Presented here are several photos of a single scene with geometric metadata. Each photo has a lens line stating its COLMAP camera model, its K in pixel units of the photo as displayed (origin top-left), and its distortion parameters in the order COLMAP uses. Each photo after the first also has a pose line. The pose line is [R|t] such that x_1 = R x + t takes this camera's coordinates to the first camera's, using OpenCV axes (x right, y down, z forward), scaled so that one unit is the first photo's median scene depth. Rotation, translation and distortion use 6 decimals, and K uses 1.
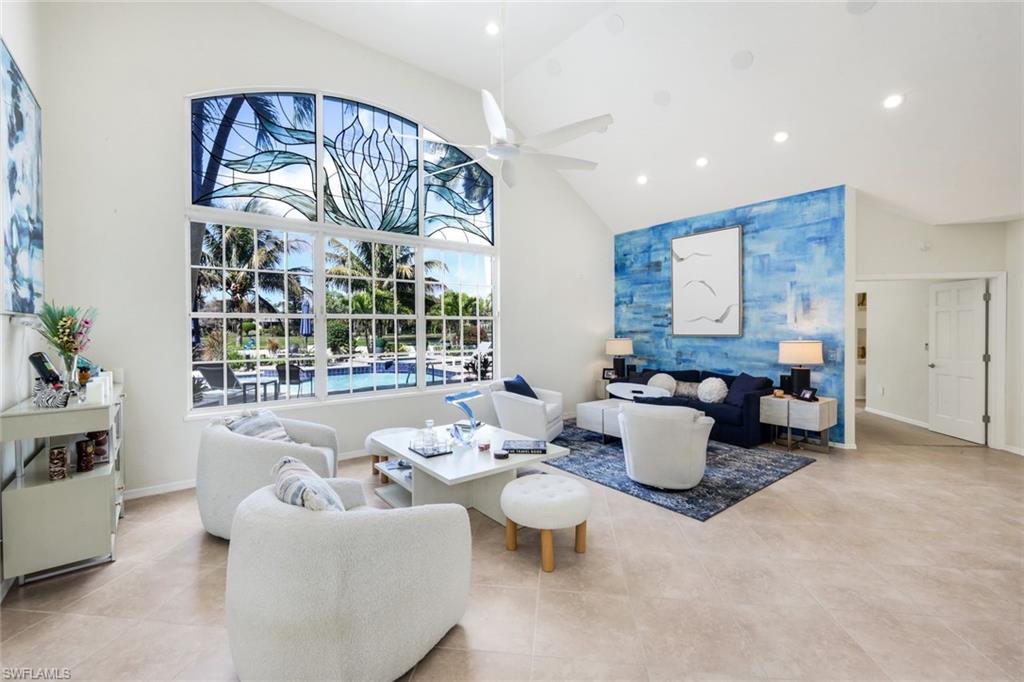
lens RADIAL K [[430.4, 0, 509.8], [0, 430.4, 335.5], [0, 0, 1]] dist [0.000424, 0.000080]
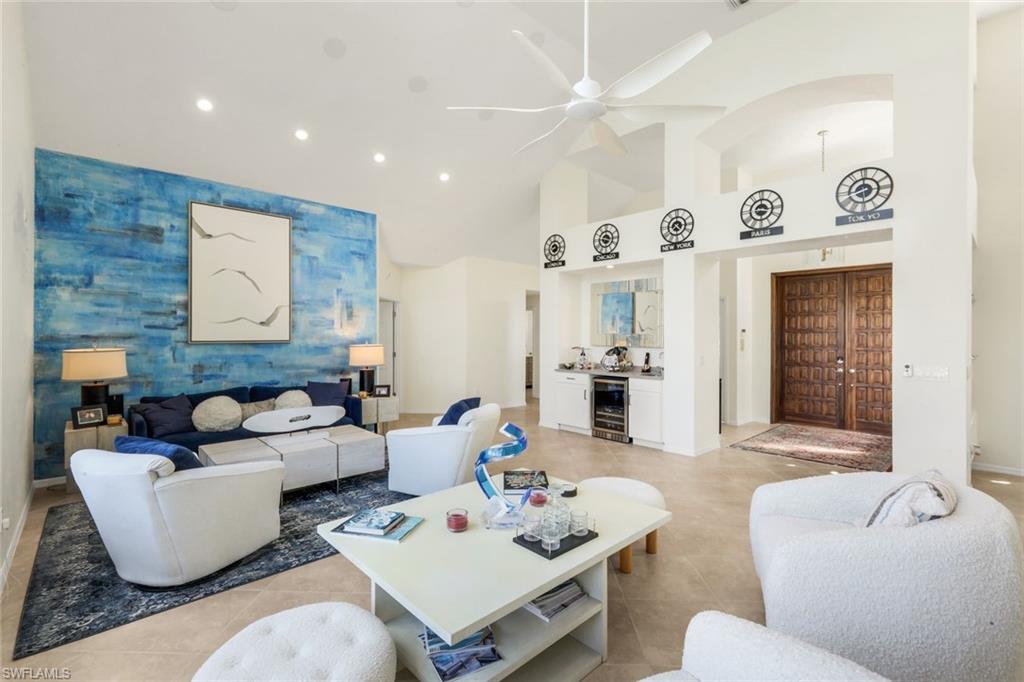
lens RADIAL K [[446.8, 0, 506.9], [0, 446.8, 333.5], [0, 0, 1]] dist [-0.001815, -0.000303]
pose [[-0.077490, 0.010099, 0.996942, -0.419659], [0.012498, 0.999880, -0.009157, -0.001390], [-0.996915, 0.011751, -0.077606, 0.624057]]
